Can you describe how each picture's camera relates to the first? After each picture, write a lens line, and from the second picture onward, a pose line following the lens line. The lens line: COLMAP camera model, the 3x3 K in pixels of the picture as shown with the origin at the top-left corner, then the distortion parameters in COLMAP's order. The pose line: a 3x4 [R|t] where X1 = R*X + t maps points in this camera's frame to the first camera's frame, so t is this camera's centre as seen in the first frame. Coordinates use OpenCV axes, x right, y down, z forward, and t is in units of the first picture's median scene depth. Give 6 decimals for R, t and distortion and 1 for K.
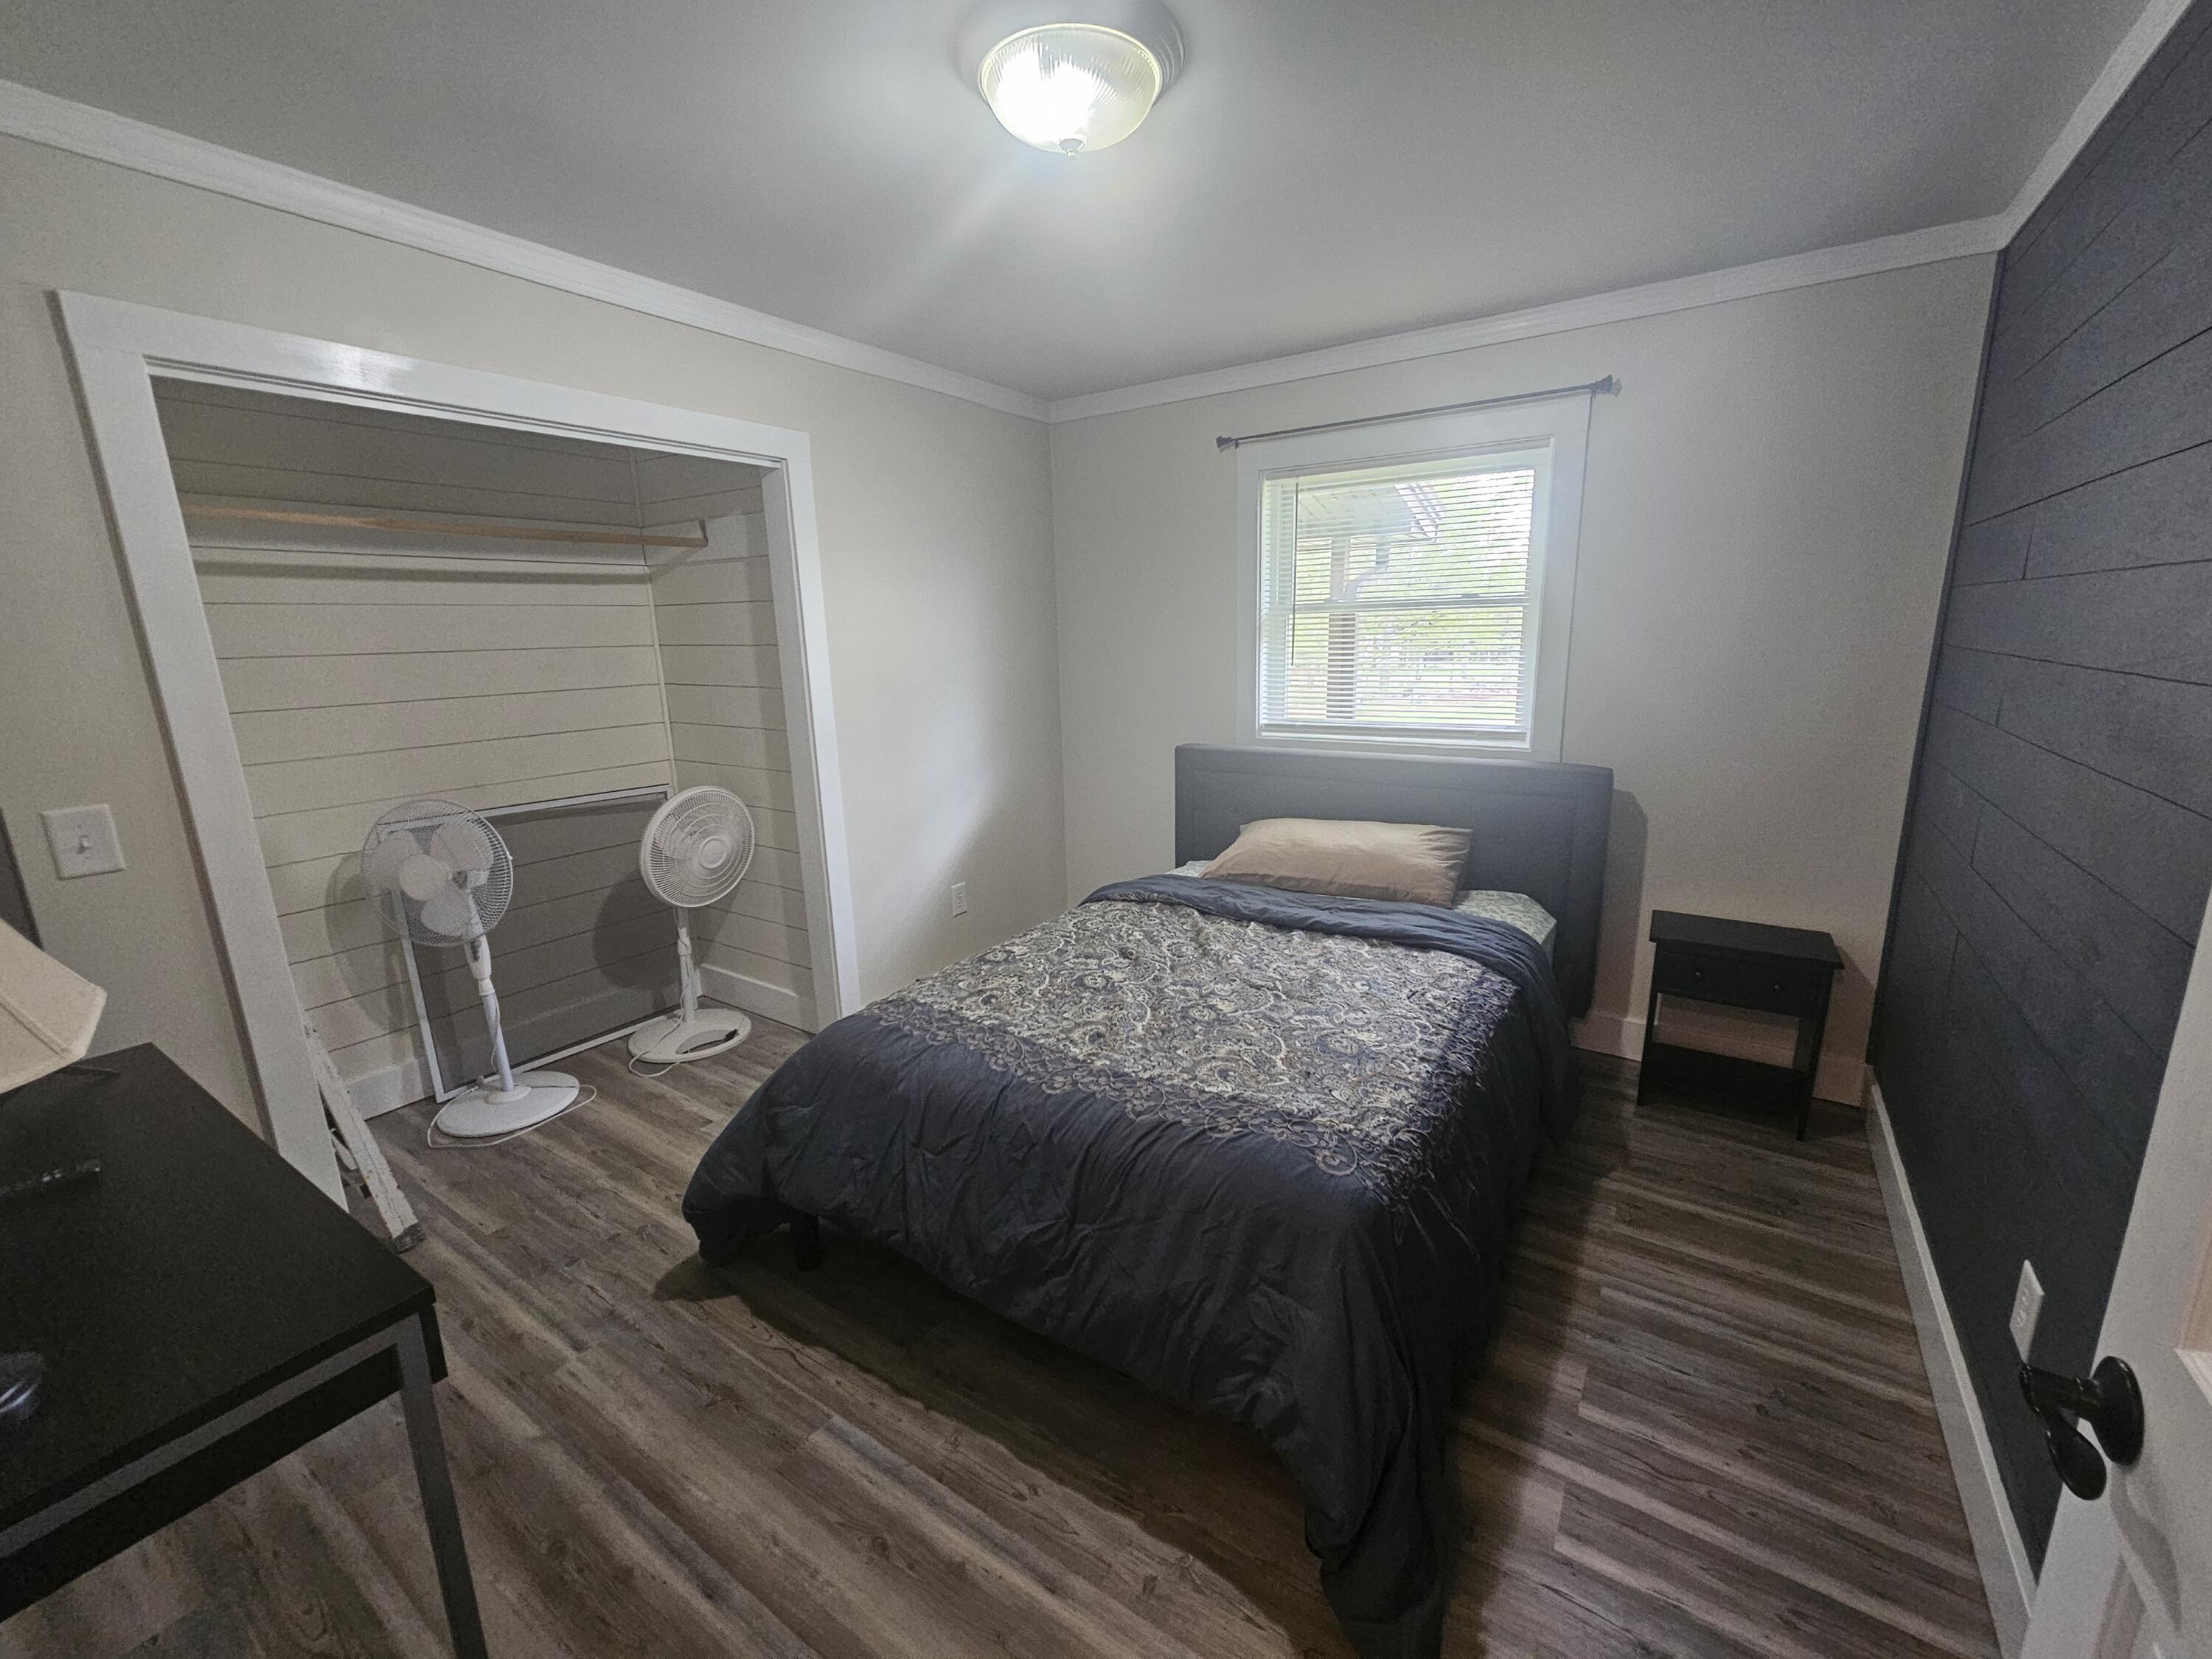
lens RADIAL K [[926.9, 0, 1106.0], [0, 926.9, 829.5], [0, 0, 1]] dist [0.001605, -0.000082]
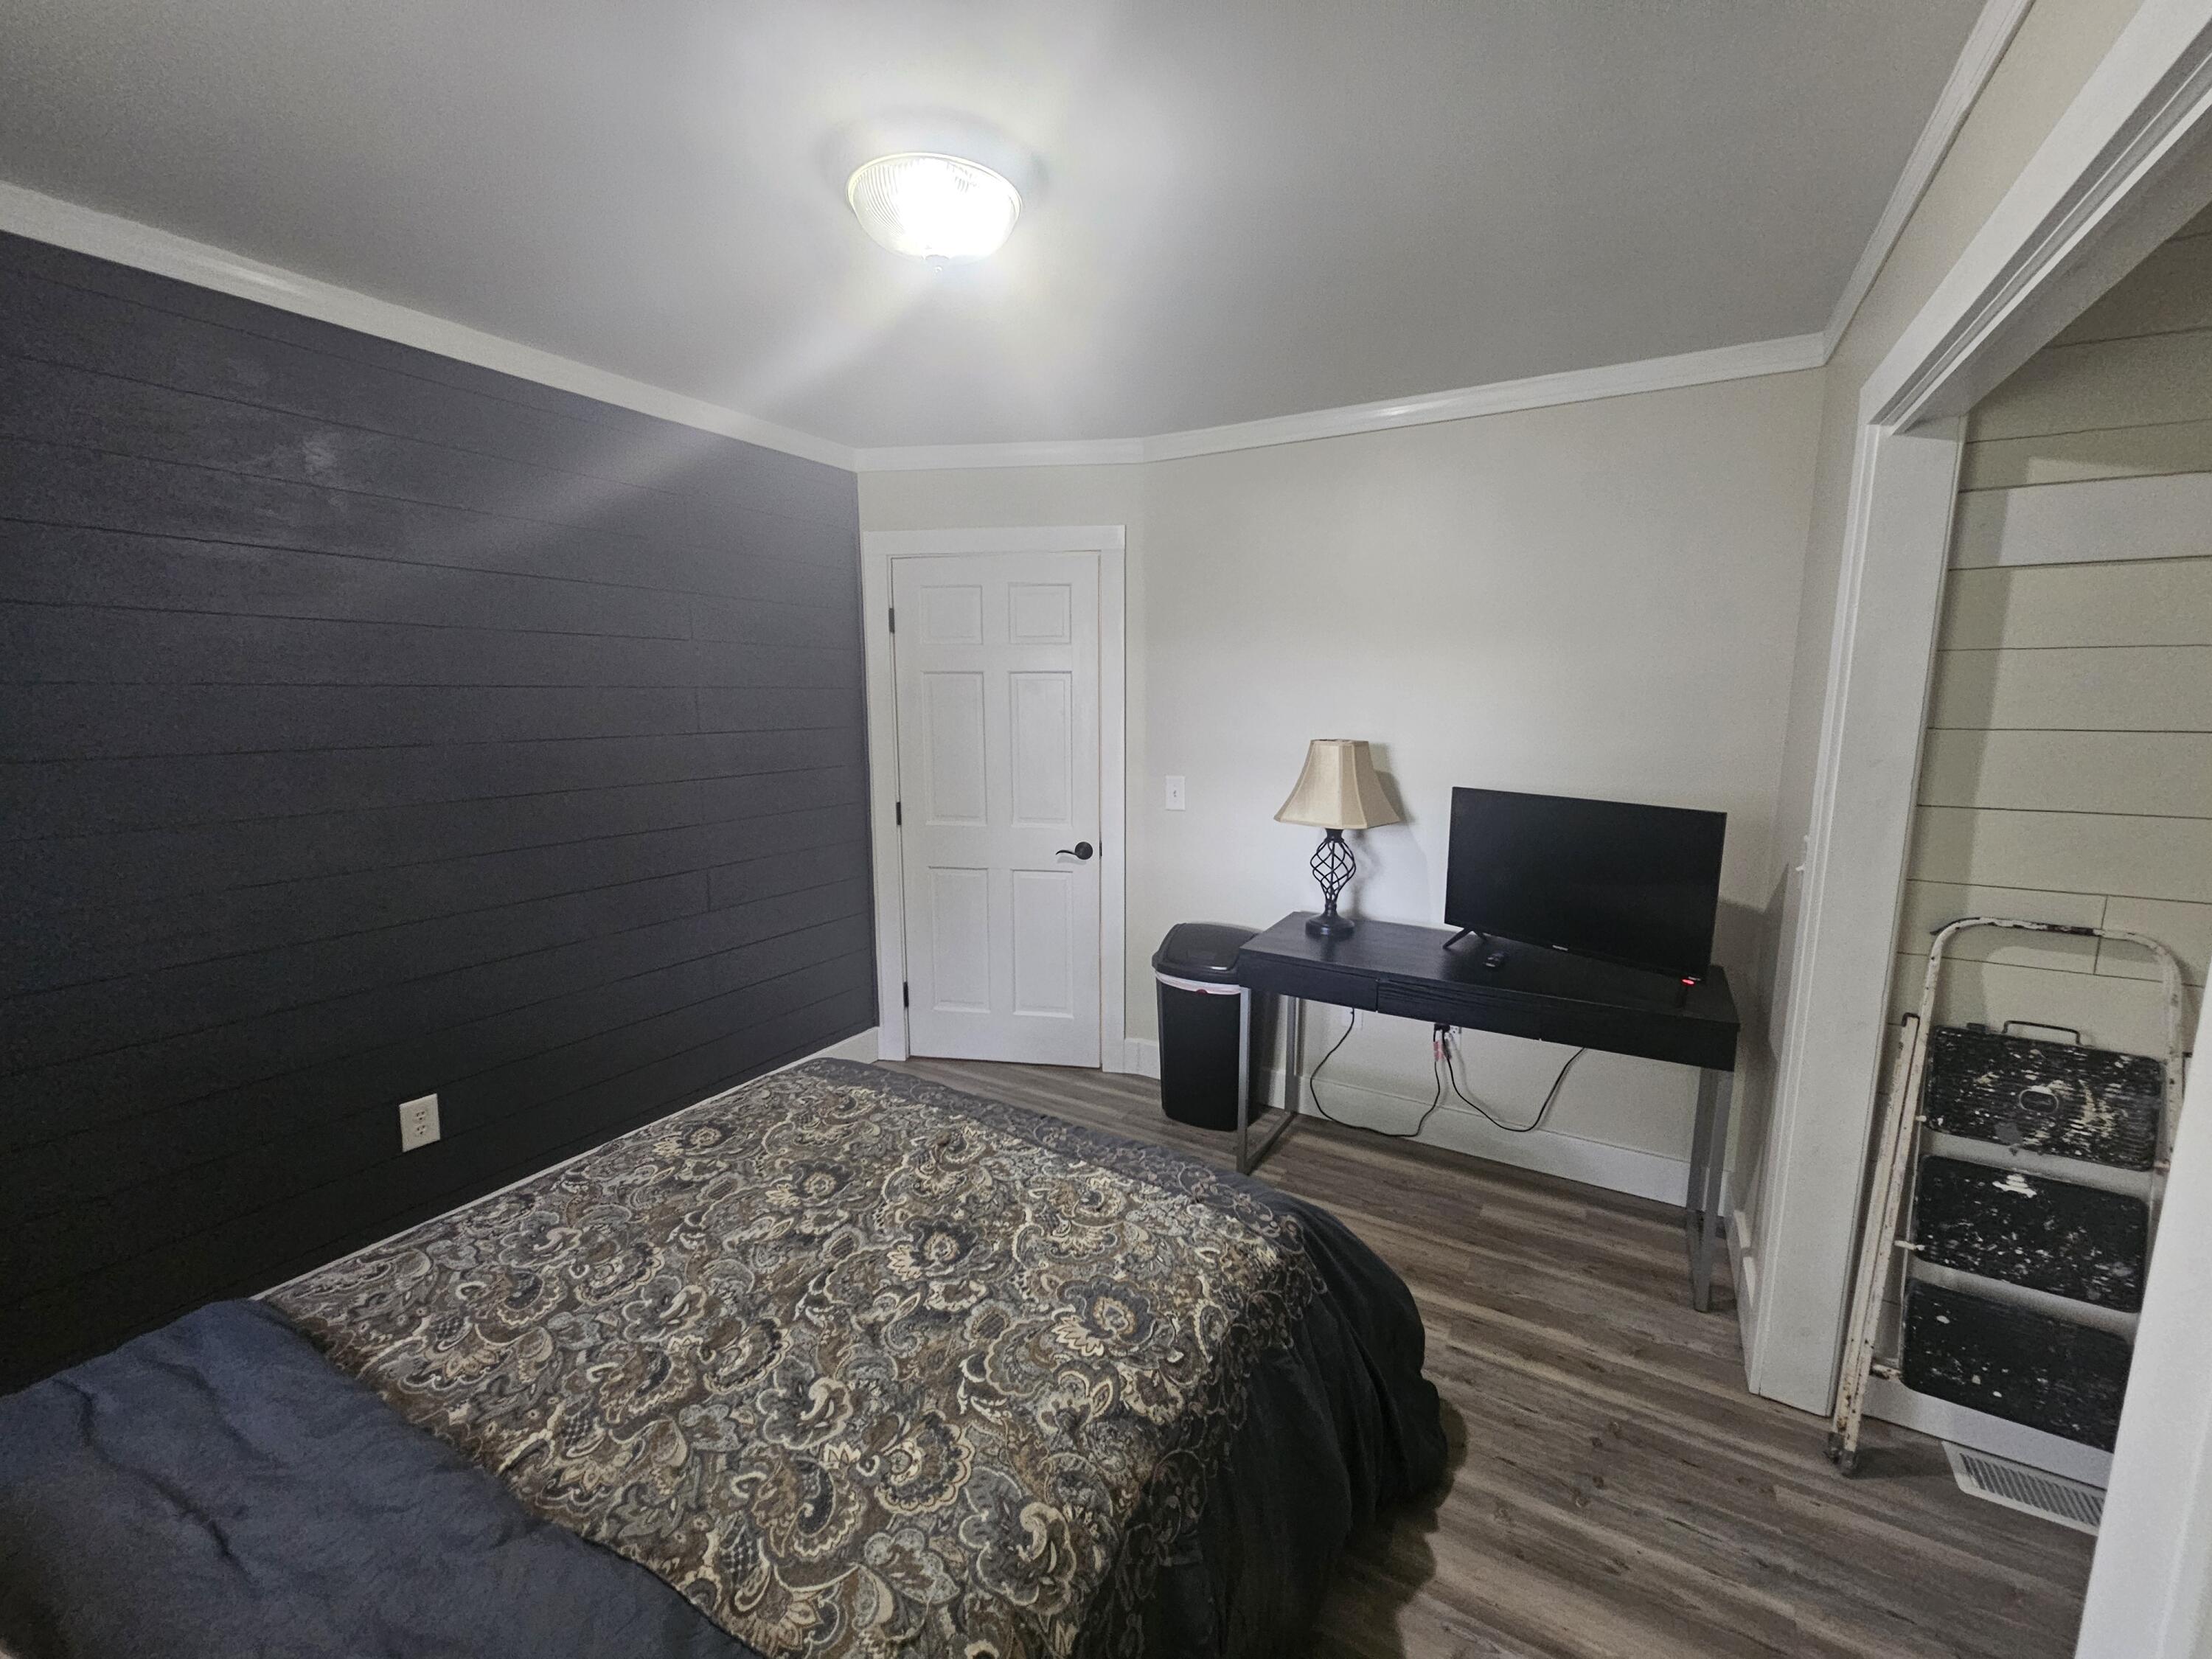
lens RADIAL K [[926.9, 0, 1106.0], [0, 926.9, 829.5], [0, 0, 1]] dist [0.001605, -0.000082]
pose [[-0.998049, 0.031841, -0.053699, -0.103842], [0.010184, 0.931671, 0.363160, -0.352508], [0.061593, 0.361905, -0.930178, 1.534937]]
